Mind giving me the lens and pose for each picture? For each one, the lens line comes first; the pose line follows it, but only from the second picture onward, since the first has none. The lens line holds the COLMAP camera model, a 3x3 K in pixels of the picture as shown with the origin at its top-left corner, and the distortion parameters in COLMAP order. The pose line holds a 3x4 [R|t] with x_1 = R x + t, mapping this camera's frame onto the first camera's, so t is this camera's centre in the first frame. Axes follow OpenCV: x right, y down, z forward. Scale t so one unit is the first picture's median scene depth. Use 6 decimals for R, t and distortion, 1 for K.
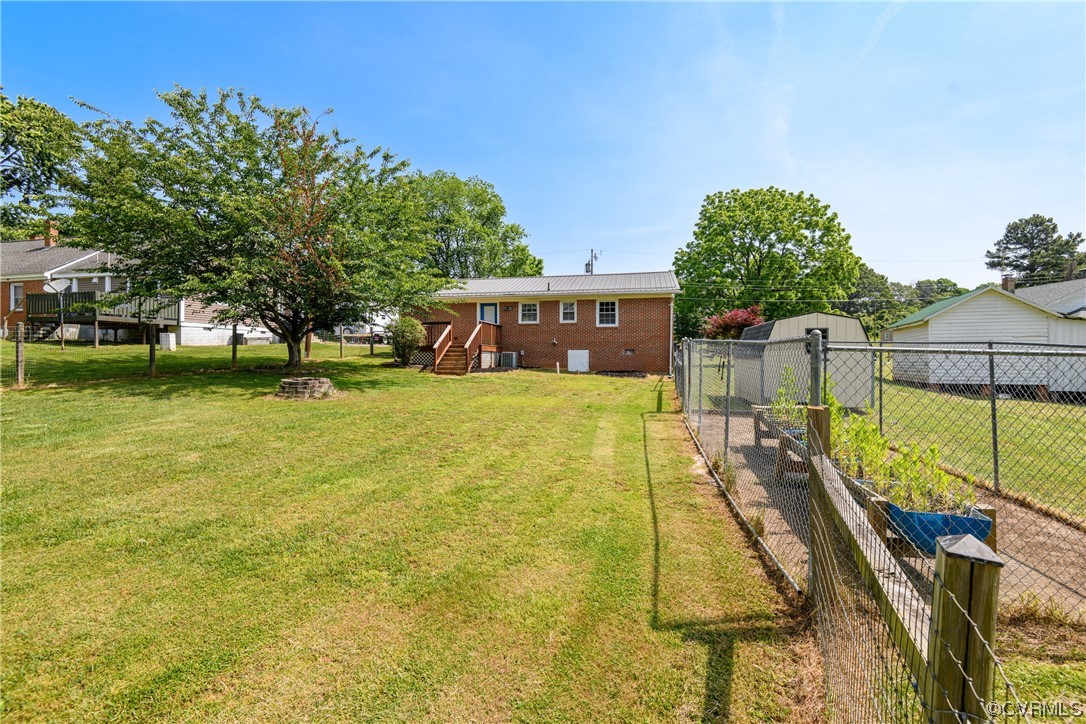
lens RADIAL K [[492.1, 0, 545.7], [0, 492.1, 359.5], [0, 0, 1]] dist [0.024133, -0.015090]
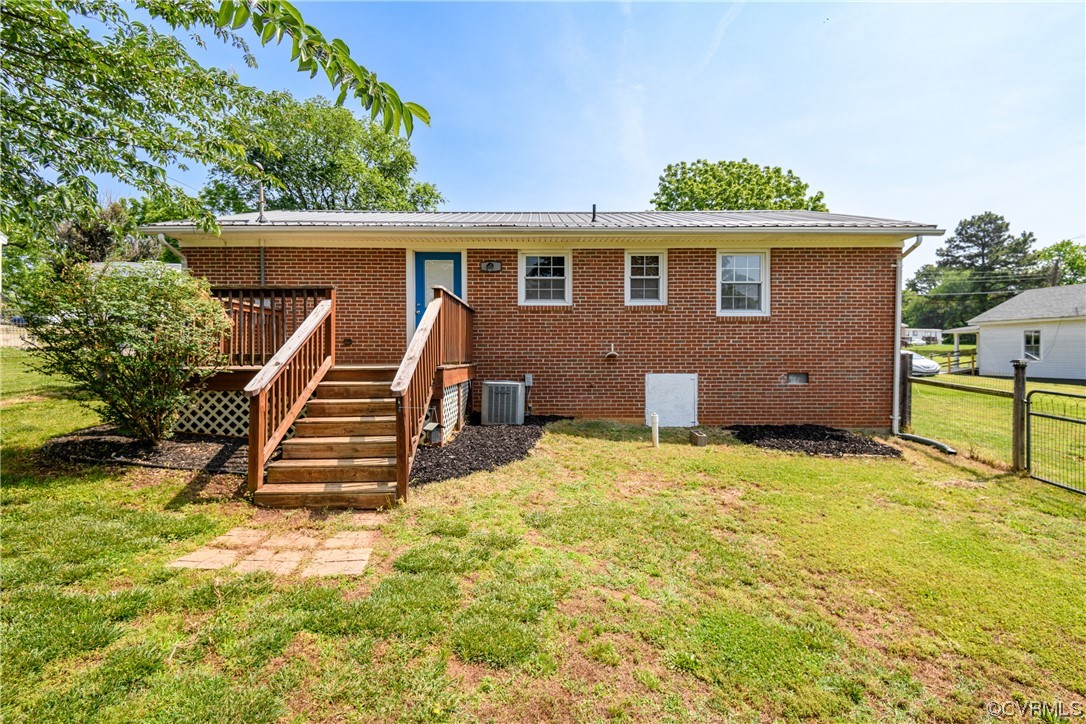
lens RADIAL K [[492.1, 0, 545.7], [0, 492.1, 359.5], [0, 0, 1]] dist [0.024133, -0.015090]
pose [[0.978578, -0.001770, 0.205867, -0.114792], [0.000853, 0.999989, 0.004543, -0.032098], [-0.205873, -0.004270, 0.978569, 0.614400]]
